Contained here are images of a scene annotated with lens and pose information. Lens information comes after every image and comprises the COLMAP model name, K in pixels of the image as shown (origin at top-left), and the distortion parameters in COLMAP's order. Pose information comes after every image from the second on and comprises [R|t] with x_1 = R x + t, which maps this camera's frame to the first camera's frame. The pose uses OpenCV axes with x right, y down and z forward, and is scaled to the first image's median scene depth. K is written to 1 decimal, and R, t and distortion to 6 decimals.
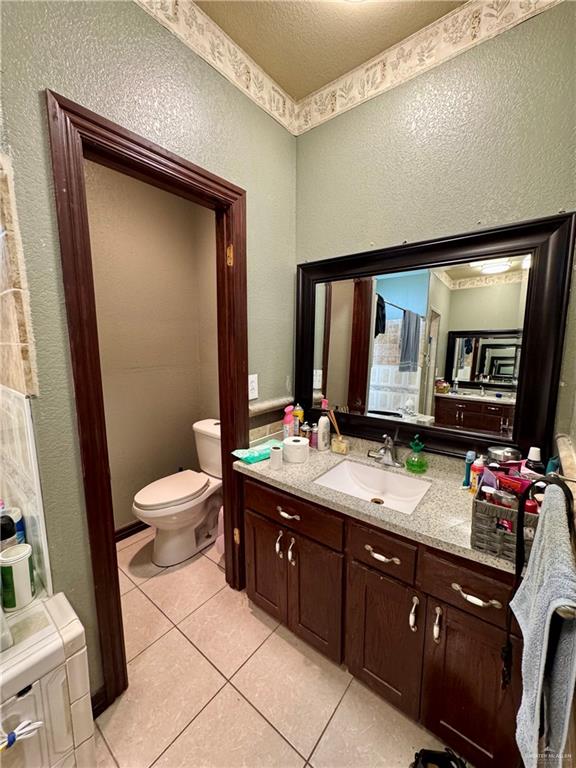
lens RADIAL K [[307.8, 0, 287.1], [0, 307.8, 384.5], [0, 0, 1]] dist [-0.002713, -0.001200]
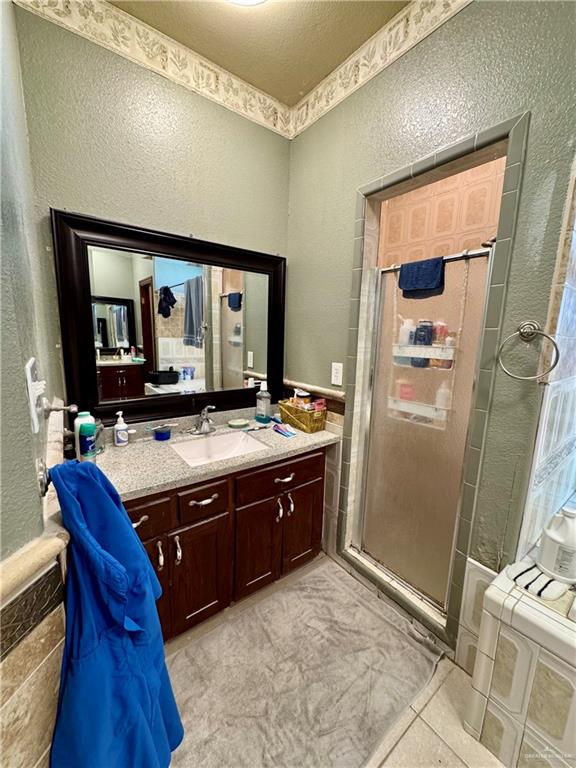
lens RADIAL K [[307.8, 0, 287.0], [0, 307.8, 384.9], [0, 0, 1]] dist [-0.002713, -0.001200]
pose [[0.970148, 0.066389, -0.233248, 0.257767], [-0.062213, 0.997744, 0.025225, 0.010168], [0.234397, -0.009961, 0.972090, 0.047635]]
